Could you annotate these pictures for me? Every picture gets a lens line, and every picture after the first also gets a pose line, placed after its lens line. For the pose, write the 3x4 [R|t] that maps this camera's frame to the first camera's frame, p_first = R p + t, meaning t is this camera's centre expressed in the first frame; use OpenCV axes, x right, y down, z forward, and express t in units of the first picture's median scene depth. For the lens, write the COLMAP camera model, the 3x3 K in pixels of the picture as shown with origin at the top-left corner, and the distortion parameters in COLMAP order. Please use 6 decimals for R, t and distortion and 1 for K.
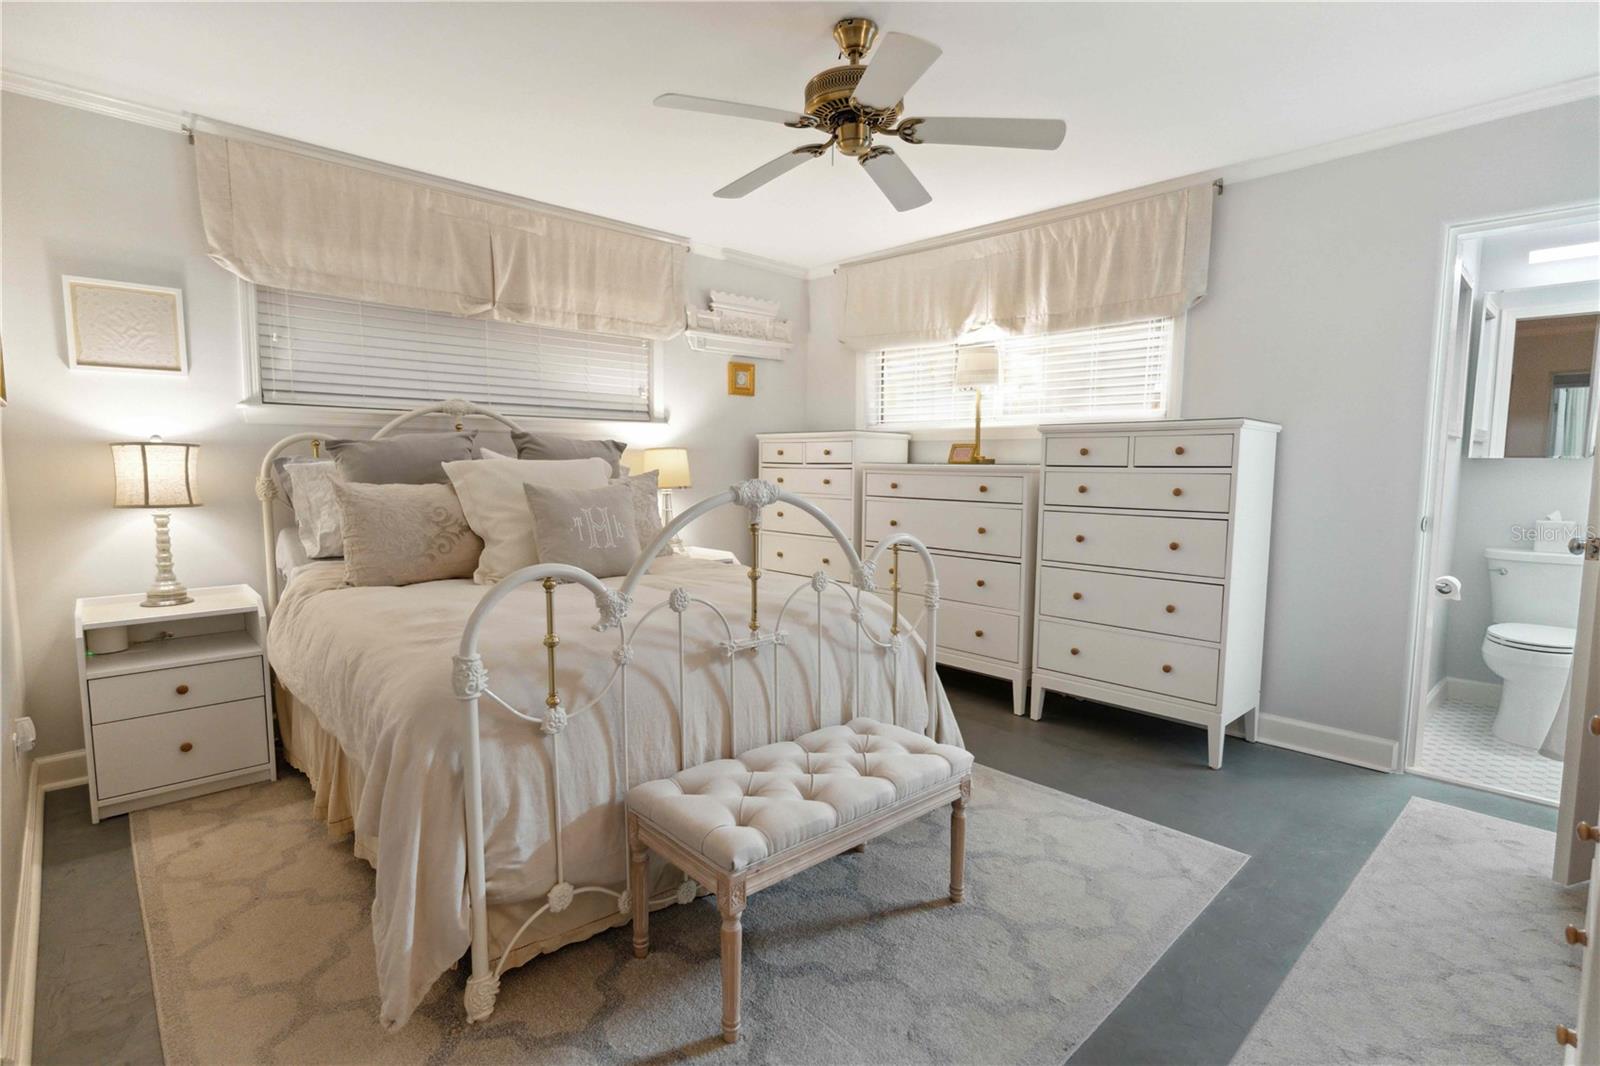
lens RADIAL K [[773.1, 0, 801.8], [0, 773.1, 535.9], [0, 0, 1]] dist [-0.004324, 0.001324]
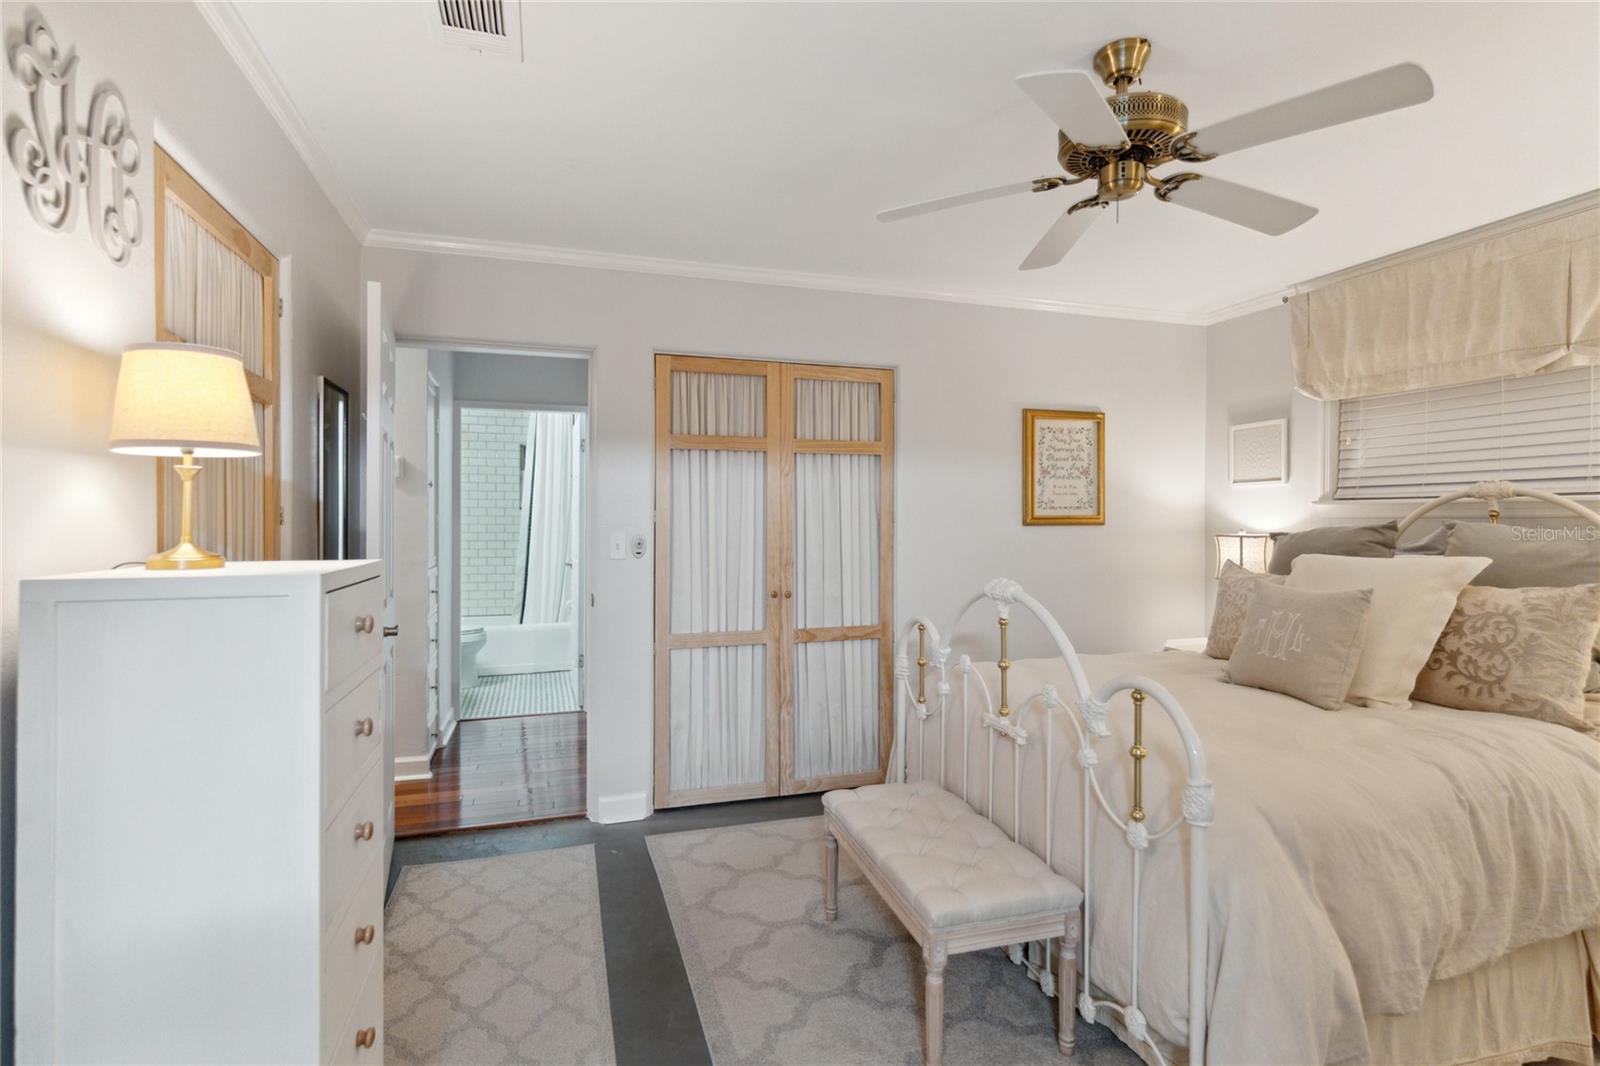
lens RADIAL K [[773.1, 0, 797.1], [0, 773.1, 531.5], [0, 0, 1]] dist [-0.004324, 0.001324]
pose [[-0.438096, 0.000731, -0.898928, 0.679600], [-0.091251, 0.994798, 0.045281, -0.101751], [0.894285, 0.101865, -0.435750, 0.772889]]
